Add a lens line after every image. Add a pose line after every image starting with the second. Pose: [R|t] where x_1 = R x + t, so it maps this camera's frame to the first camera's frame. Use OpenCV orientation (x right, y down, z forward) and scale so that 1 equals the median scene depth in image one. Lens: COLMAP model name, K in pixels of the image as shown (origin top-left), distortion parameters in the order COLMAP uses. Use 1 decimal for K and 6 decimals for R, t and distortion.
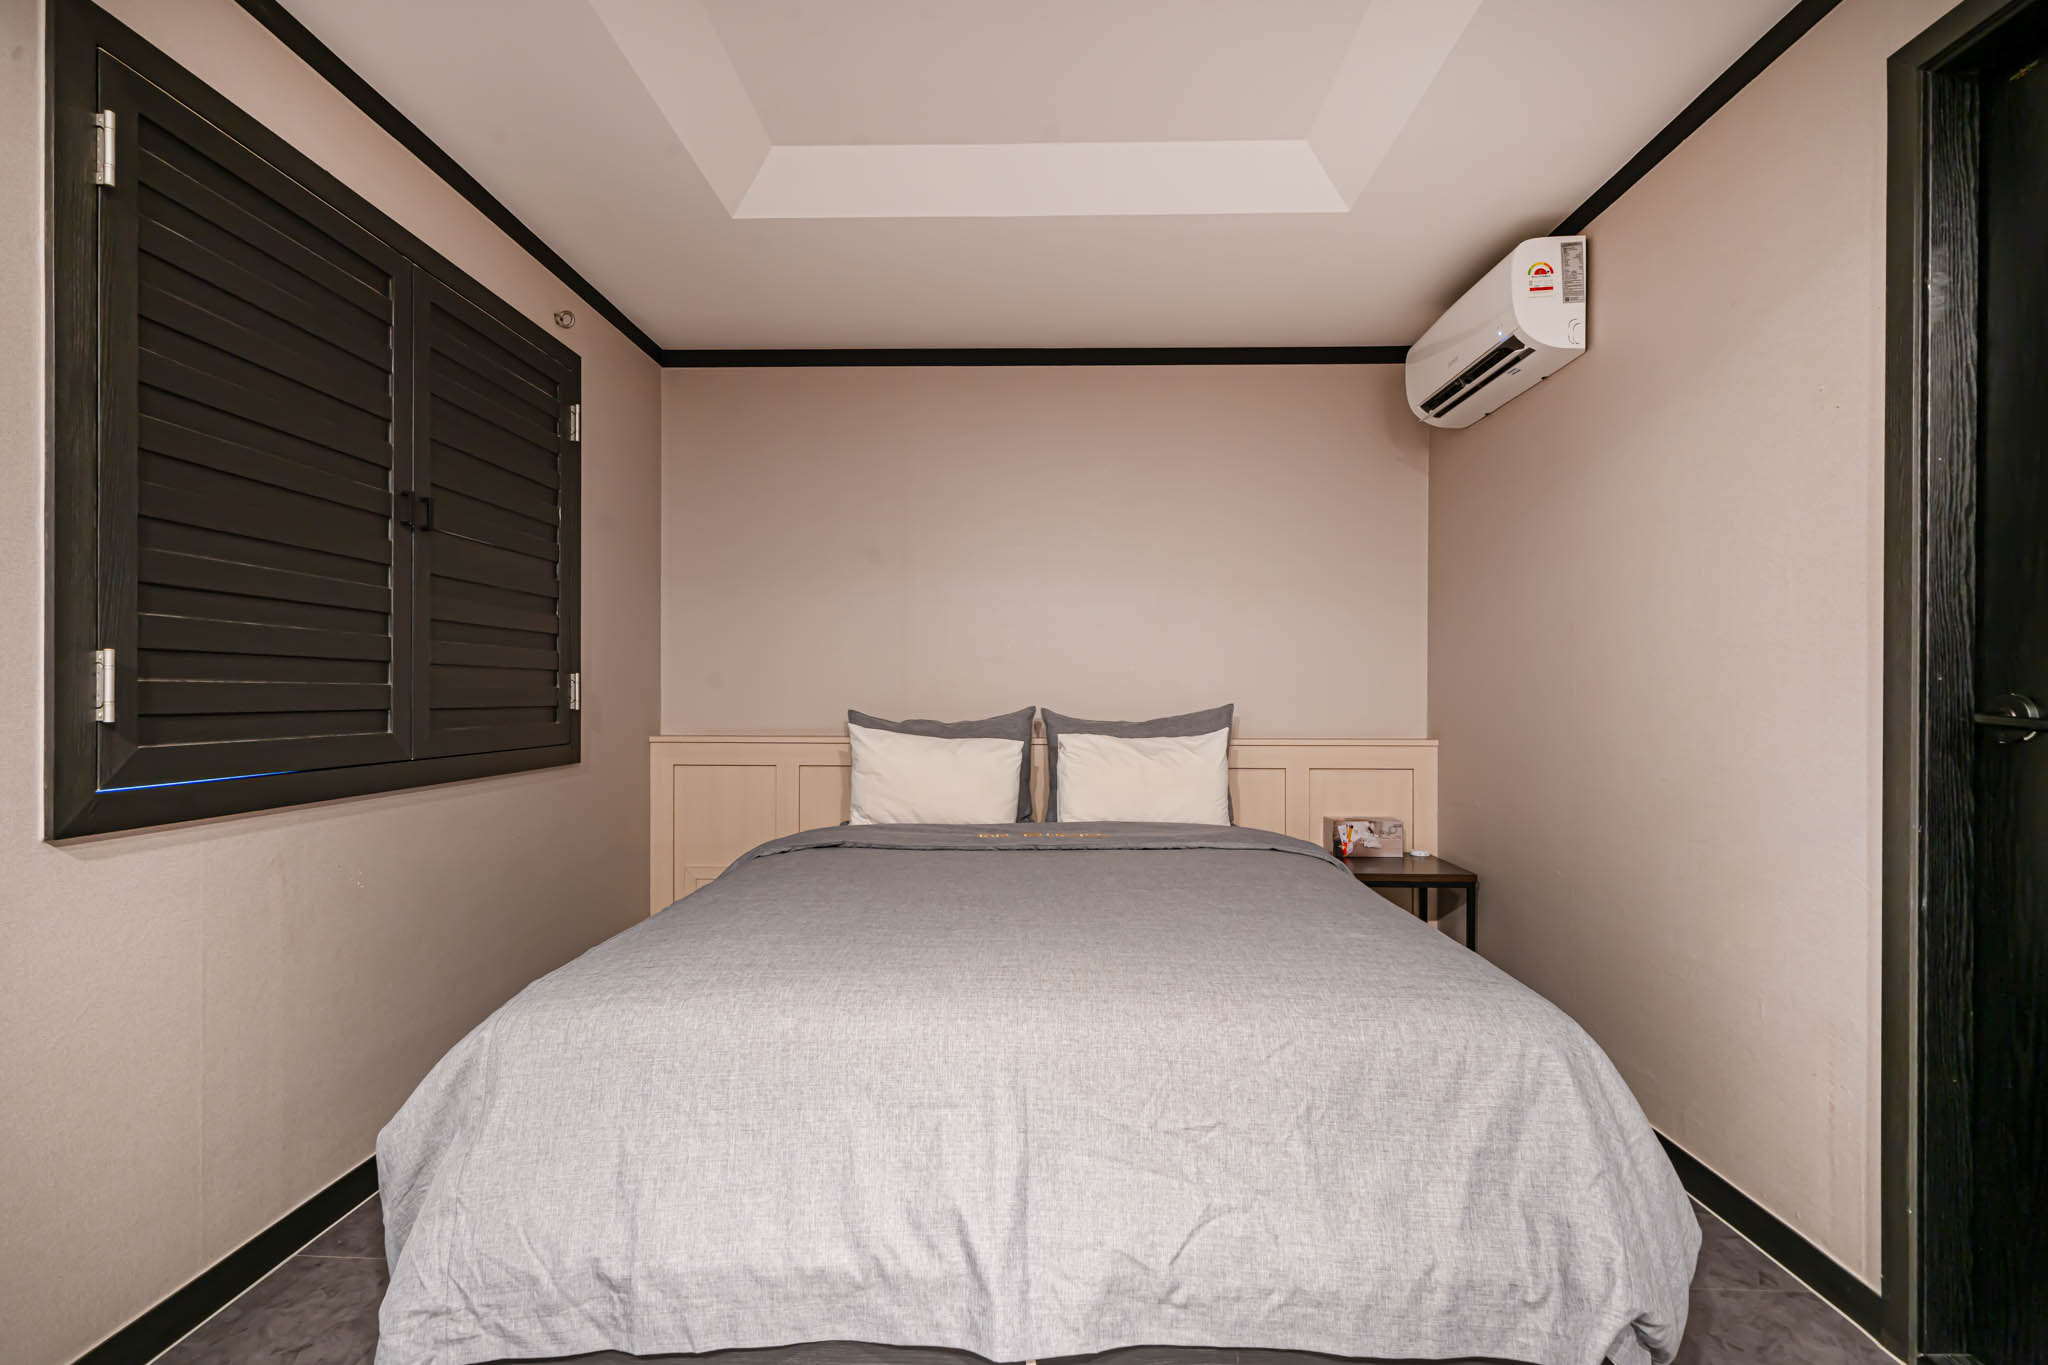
lens RADIAL K [[972.0, 0, 1011.0], [0, 972.0, 694.1], [0, 0, 1]] dist [0.002666, -0.001124]
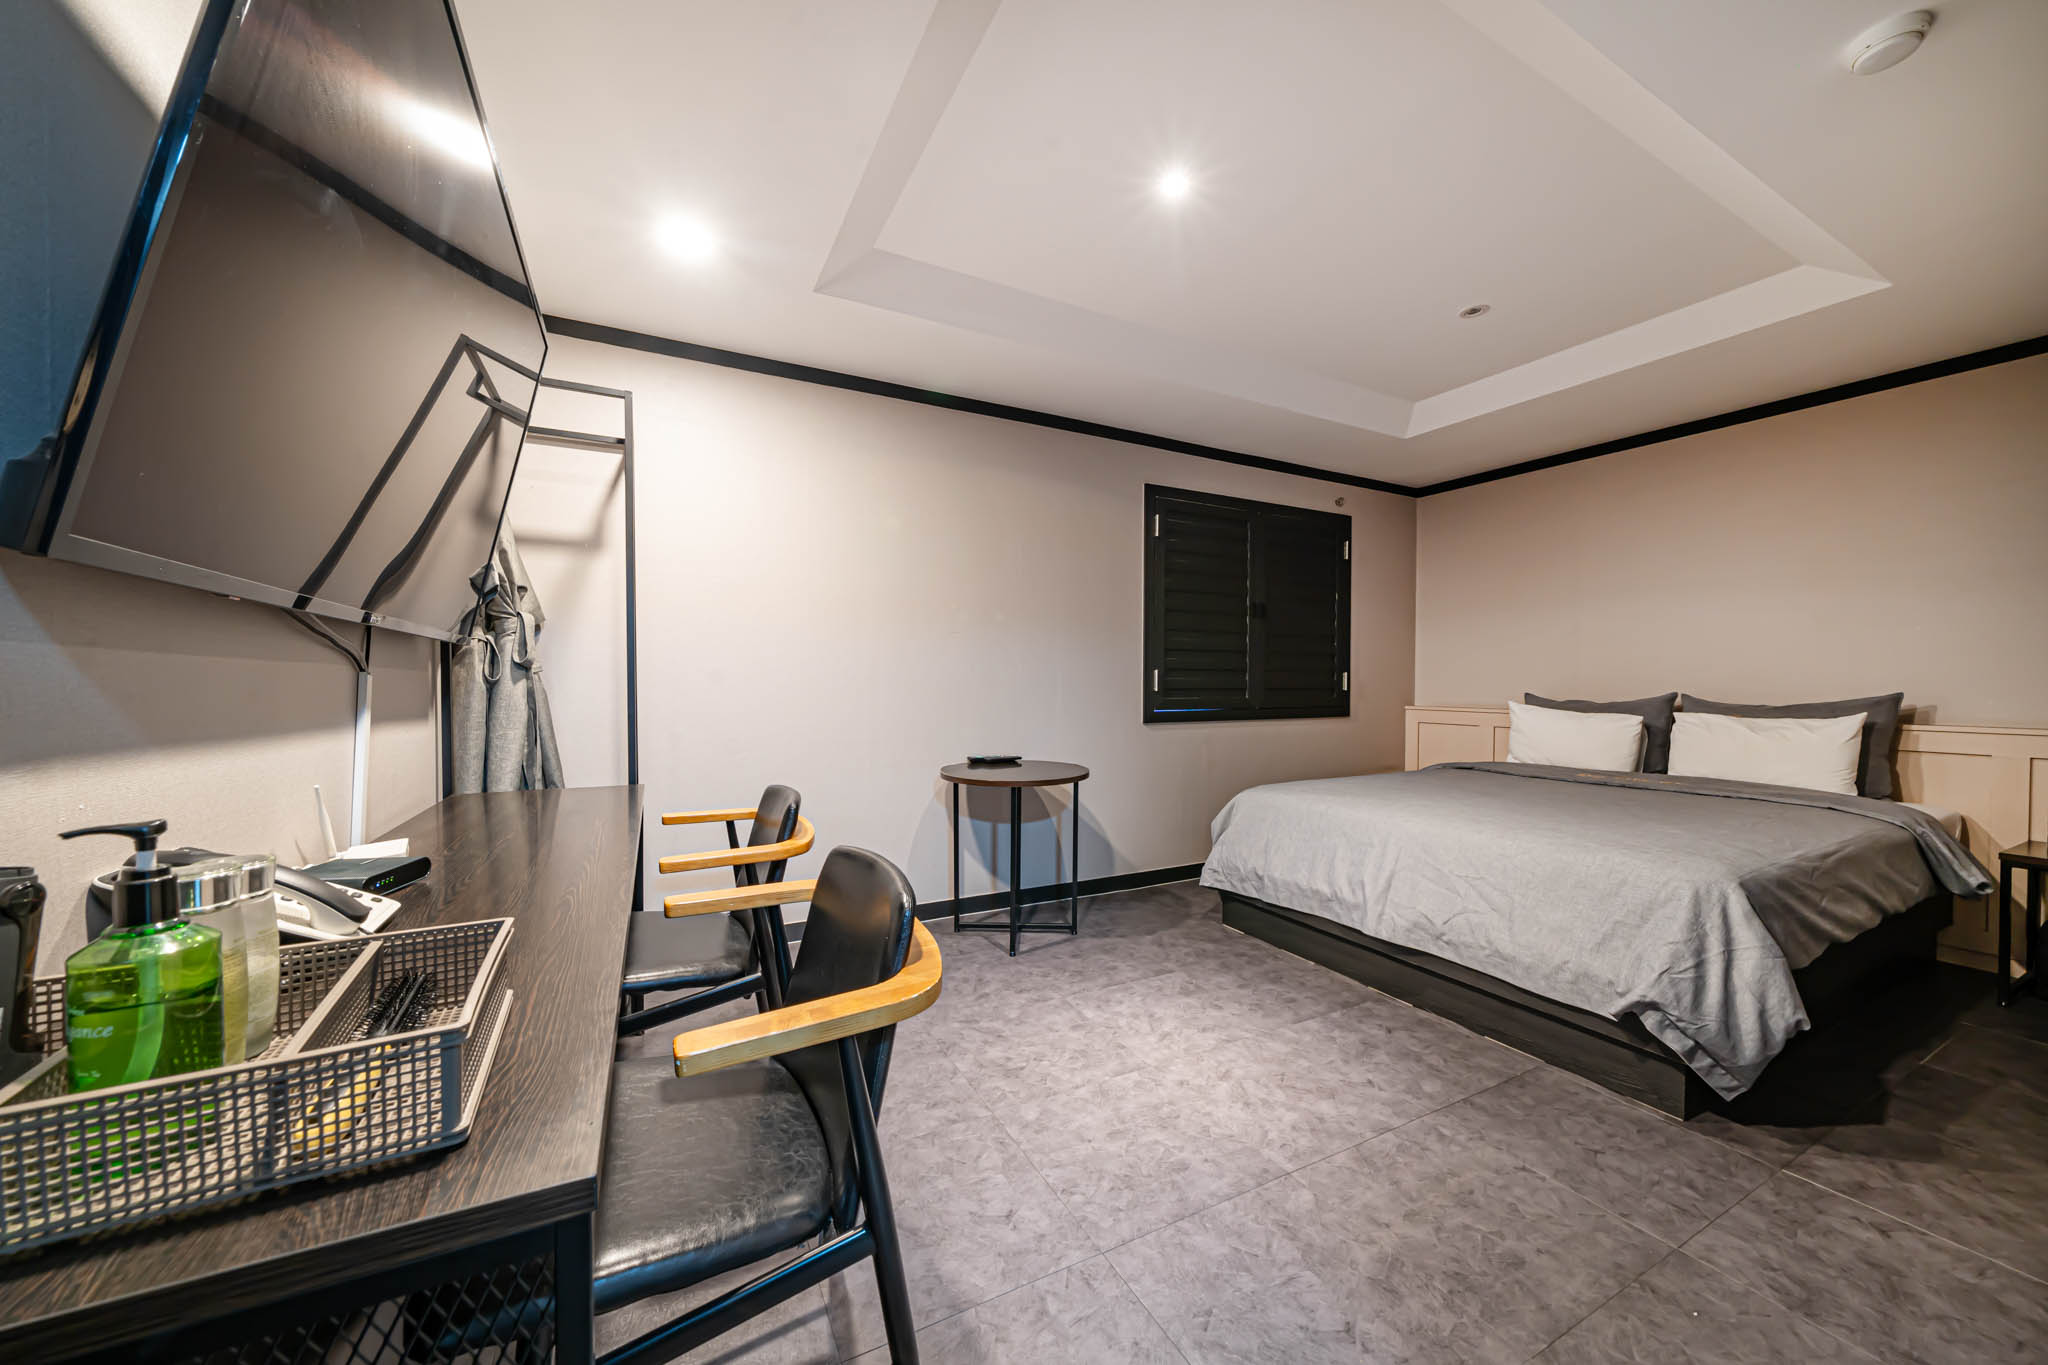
lens RADIAL K [[708.0, 0, 1013.6], [0, 708.0, 684.6], [0, 0, 1]] dist [-0.000337, -0.000098]
pose [[0.479589, 0.002758, -0.877489, 1.076234], [-0.001045, 0.999996, 0.002572, 0.000559], [0.877493, -0.000316, 0.479590, -0.679629]]
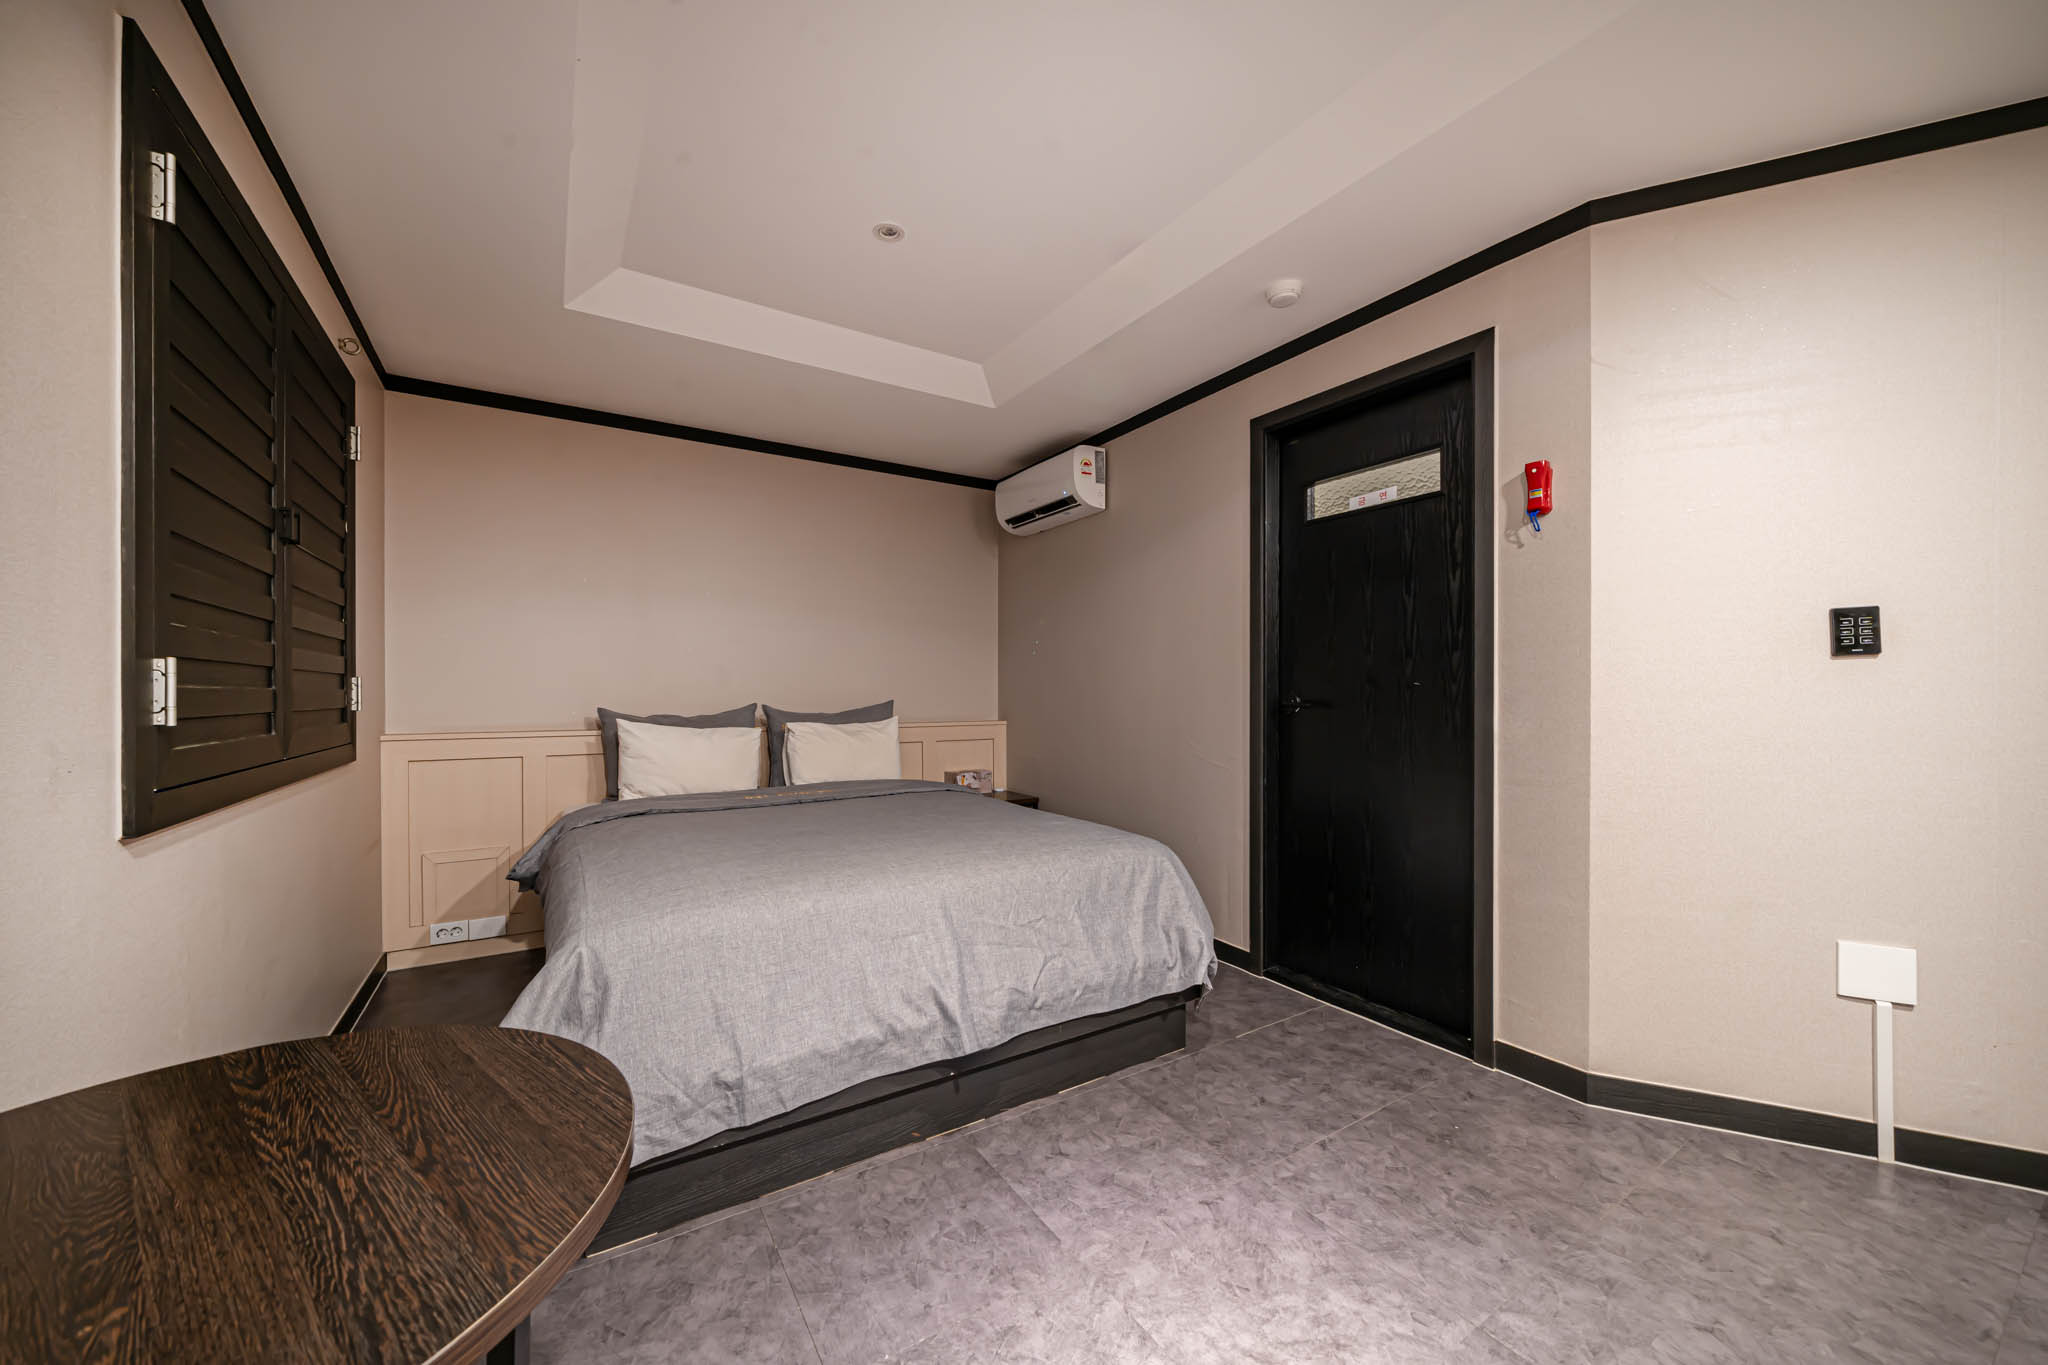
lens RADIAL K [[760.6, 0, 1031.9], [0, 760.6, 691.7], [0, 0, 1]] dist [0.000066, -0.000053]
pose [[0.823773, -0.002998, 0.566912, -0.640126], [0.003396, 0.999994, 0.000354, -0.006398], [-0.566910, 0.001633, 0.823778, -0.228499]]
